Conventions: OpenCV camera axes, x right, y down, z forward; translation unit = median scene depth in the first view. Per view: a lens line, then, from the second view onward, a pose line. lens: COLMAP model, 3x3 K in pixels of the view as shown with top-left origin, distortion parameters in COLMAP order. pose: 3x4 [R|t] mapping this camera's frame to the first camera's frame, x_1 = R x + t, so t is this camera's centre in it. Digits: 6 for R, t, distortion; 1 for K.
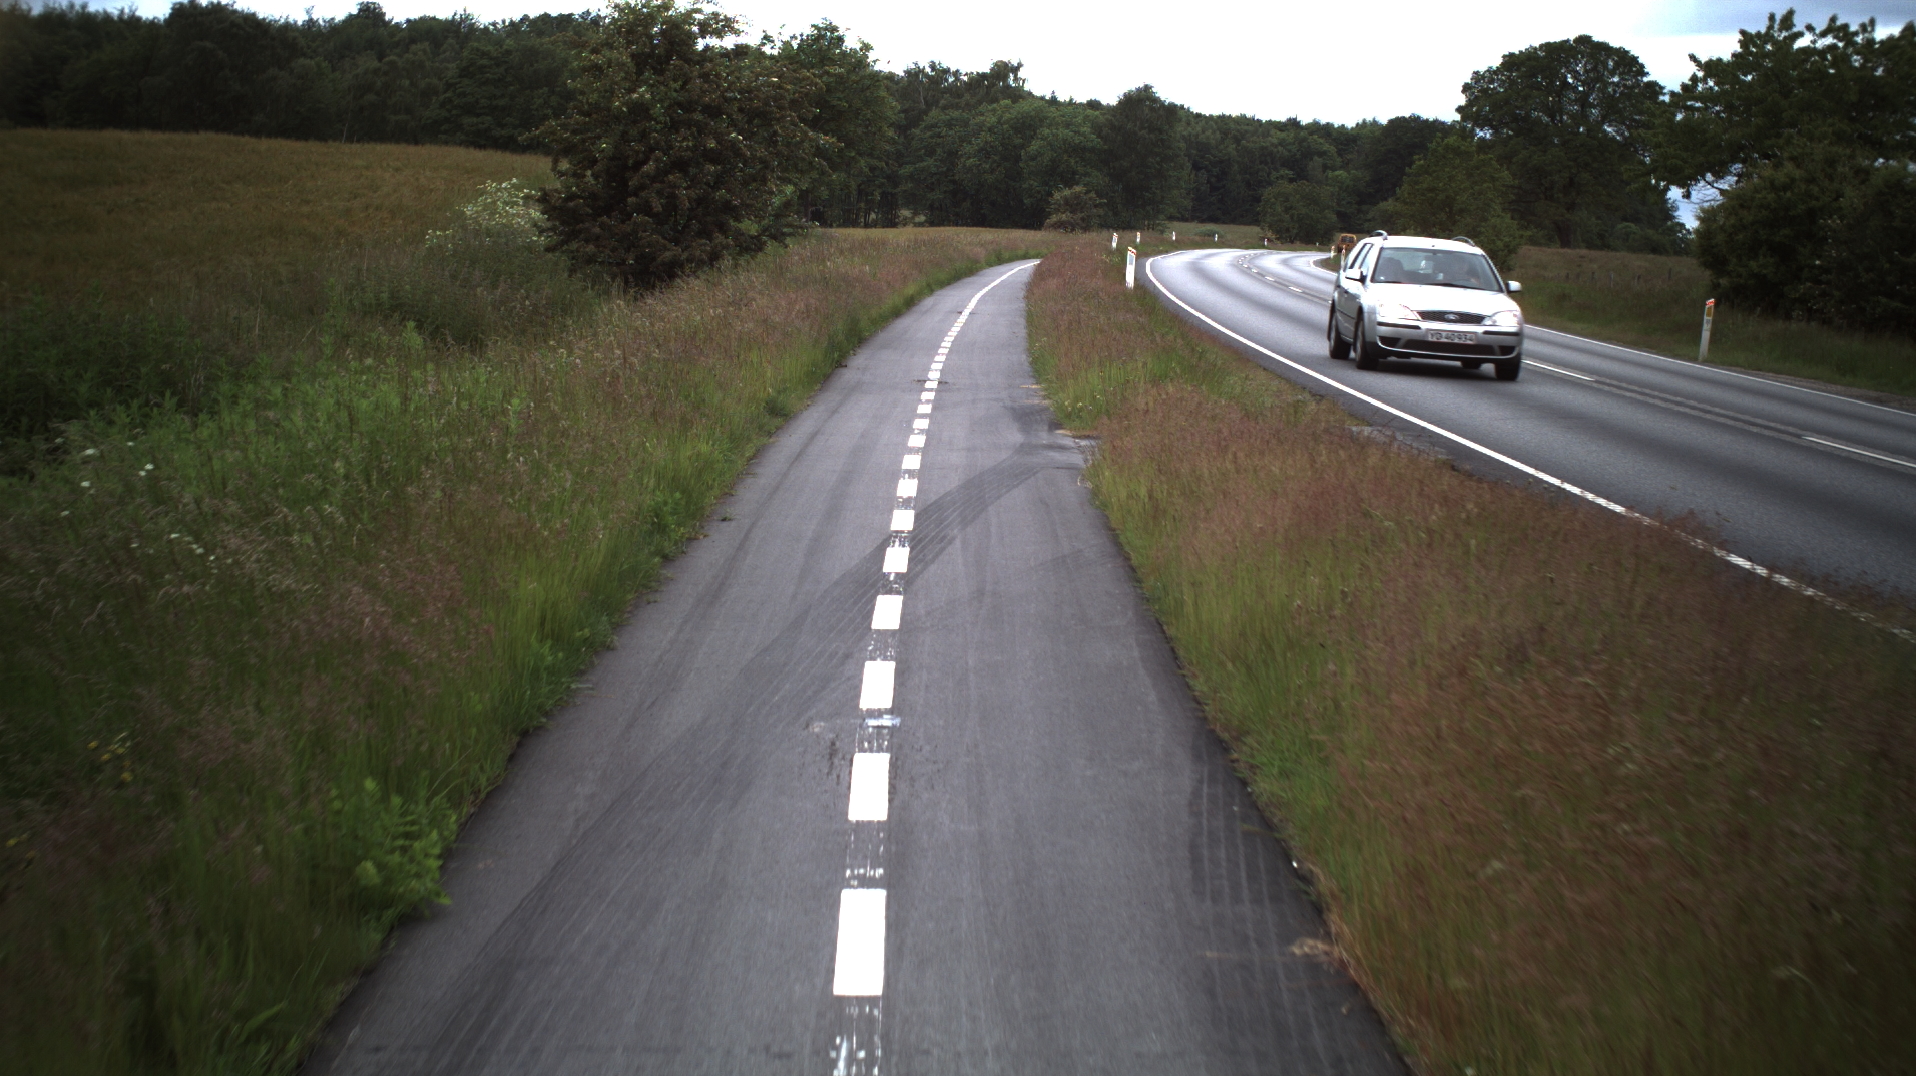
lens RADIAL K [[3992.4, 0, 984.2], [0, 3992.4, 486.0], [0, 0, 1]] dist [-0.282295, 0.000000]
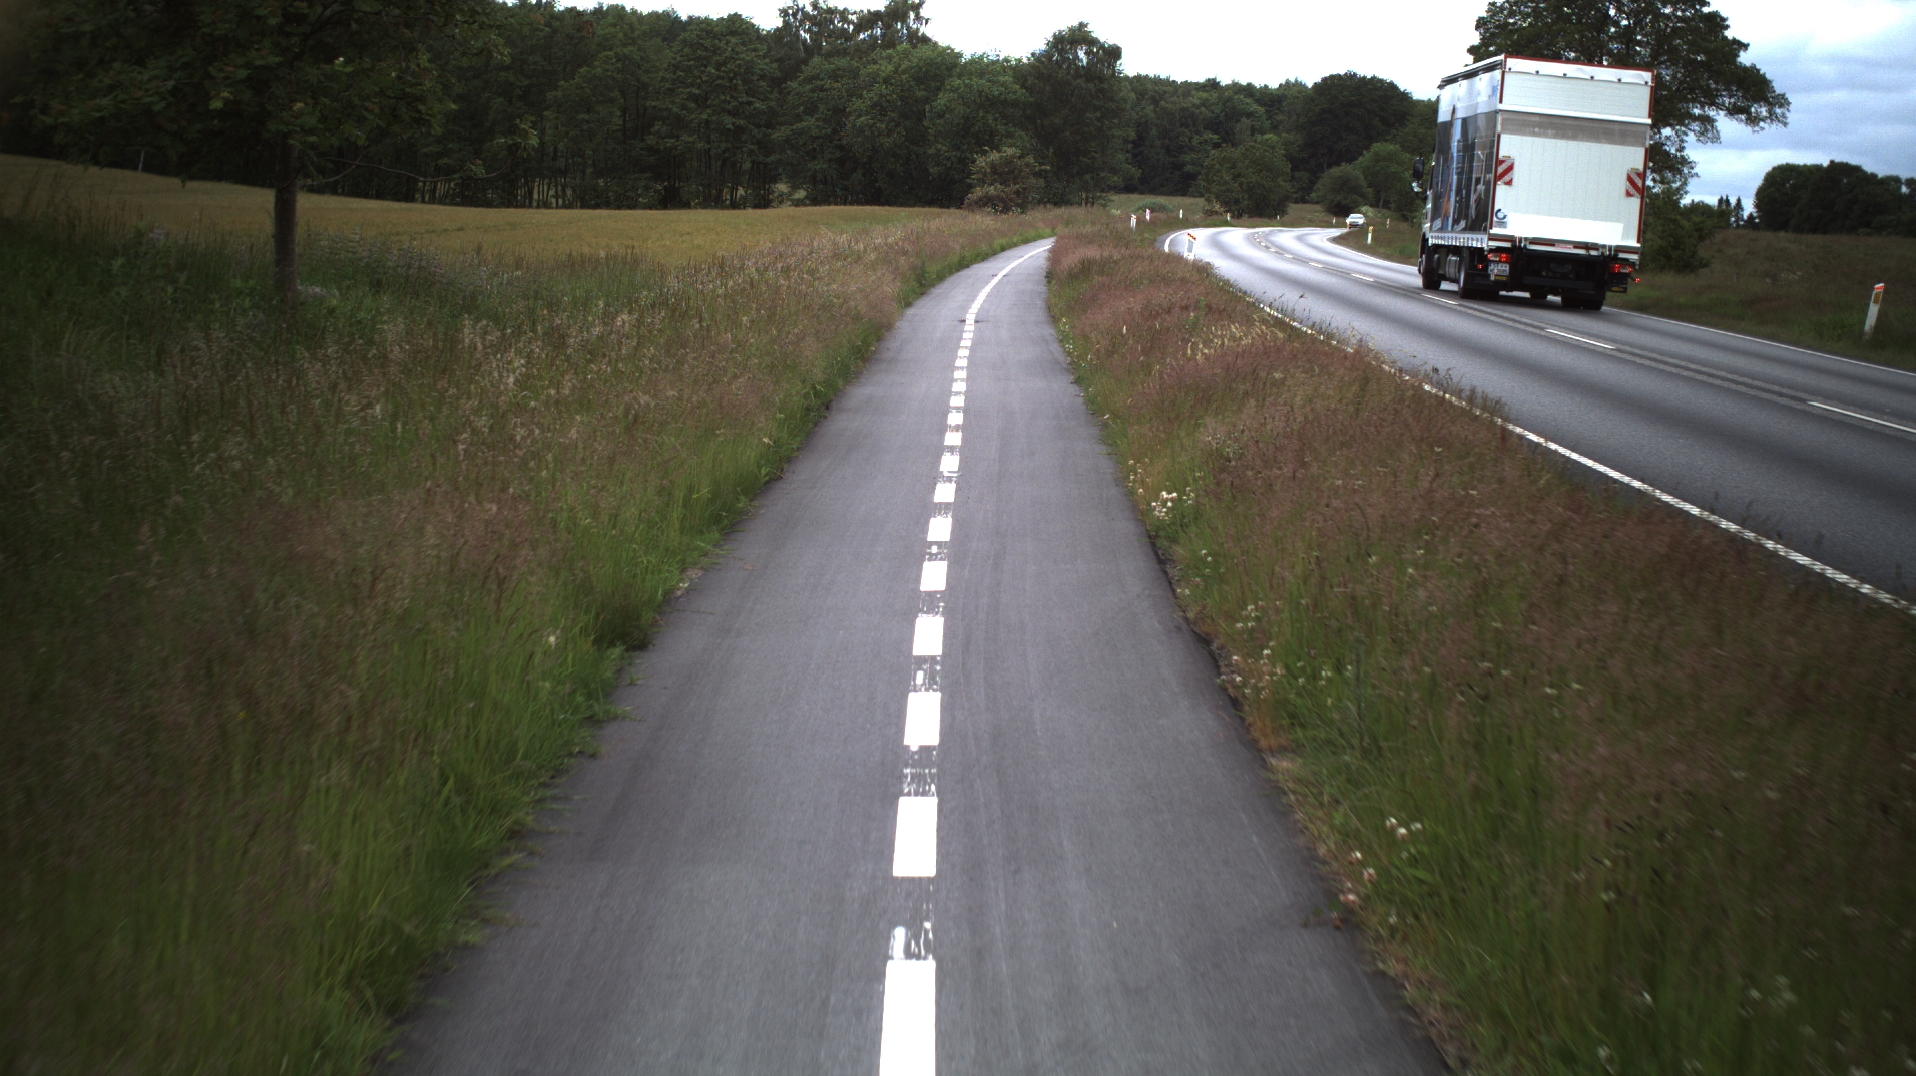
lens RADIAL K [[3992.4, 0, 952.0], [0, 3992.4, 542.0], [0, 0, 1]] dist [-0.282295, 0.000000]
pose [[0.999745, -0.014179, 0.017600, -0.000612], [0.013806, 0.999680, 0.021181, -0.014256], [-0.017895, -0.020933, 0.999621, 0.206446]]
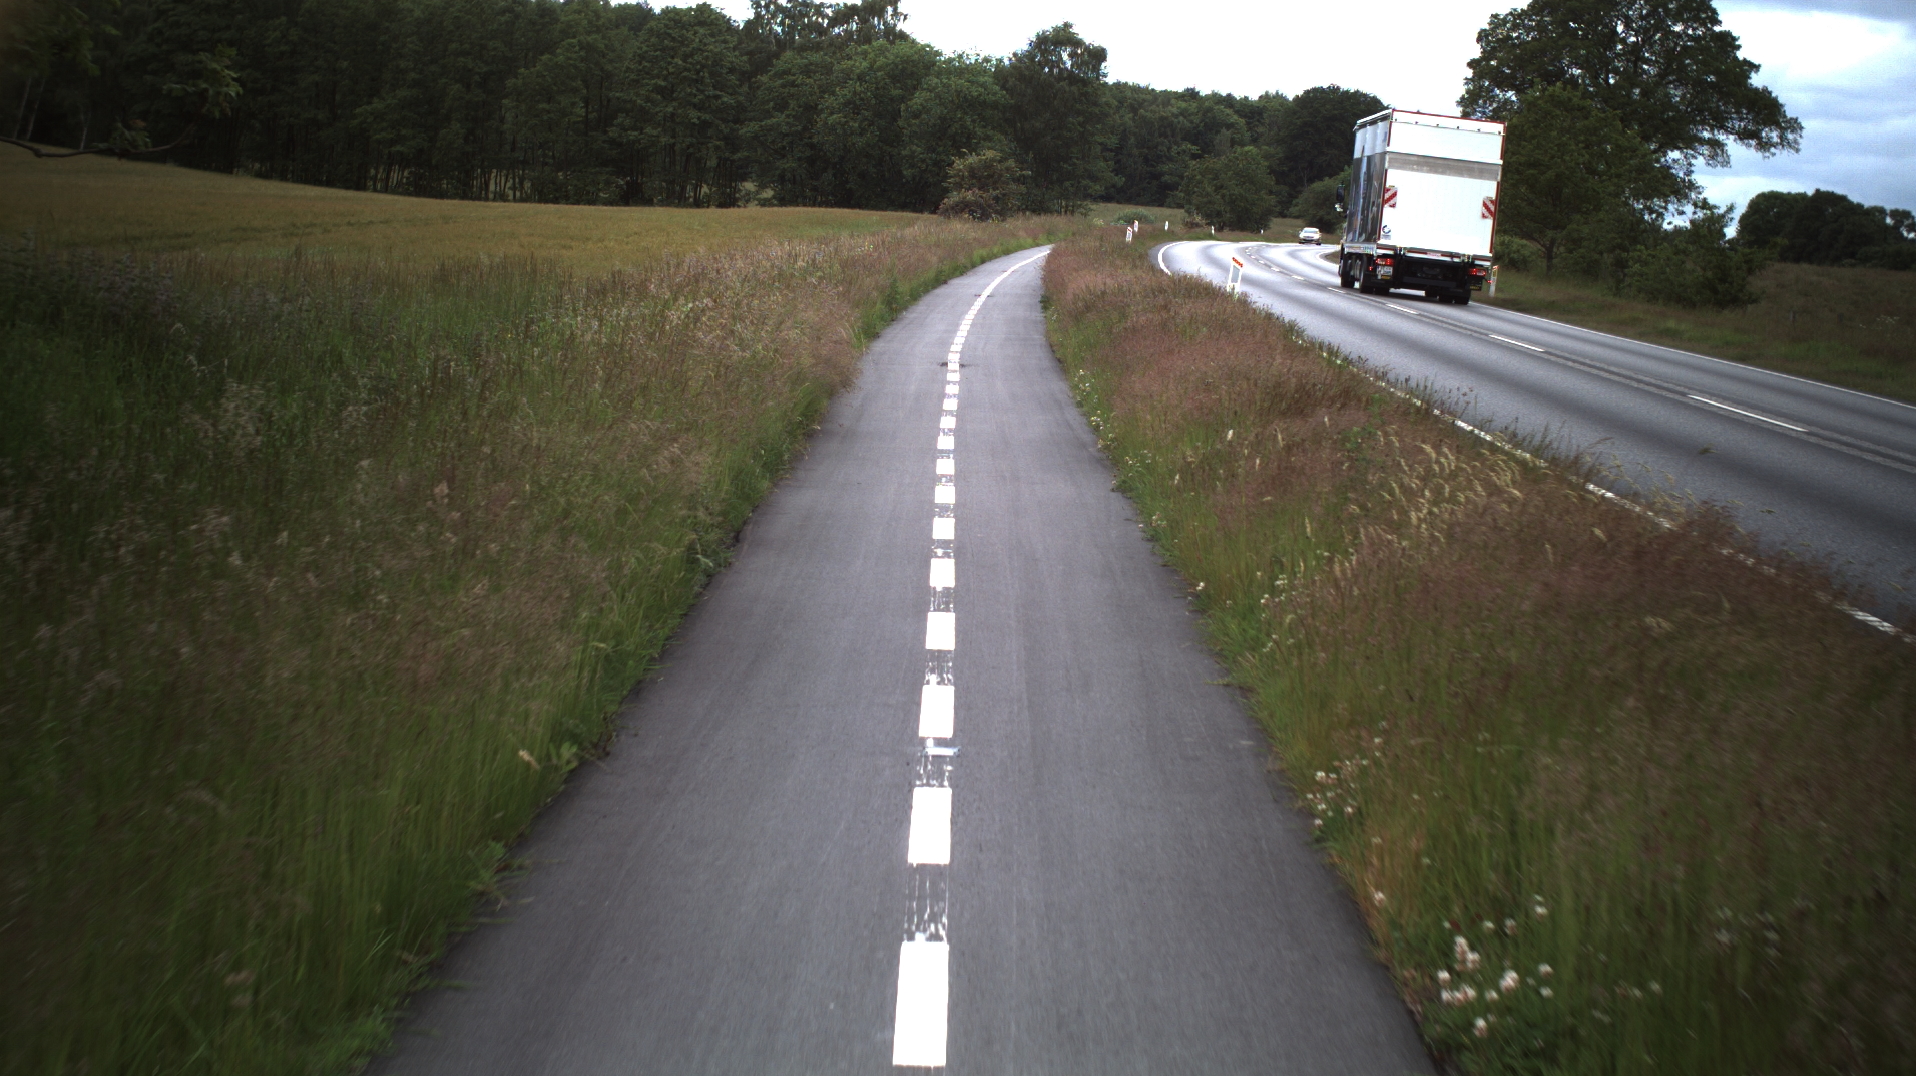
lens RADIAL K [[3992.4, 0, 962.1], [0, 3992.4, 545.8], [0, 0, 1]] dist [-0.282295, 0.000000]
pose [[0.999465, 0.014029, 0.029558, -0.000276], [-0.014656, 0.999670, 0.021095, -0.016593], [-0.029253, -0.021517, 0.999340, 0.240860]]
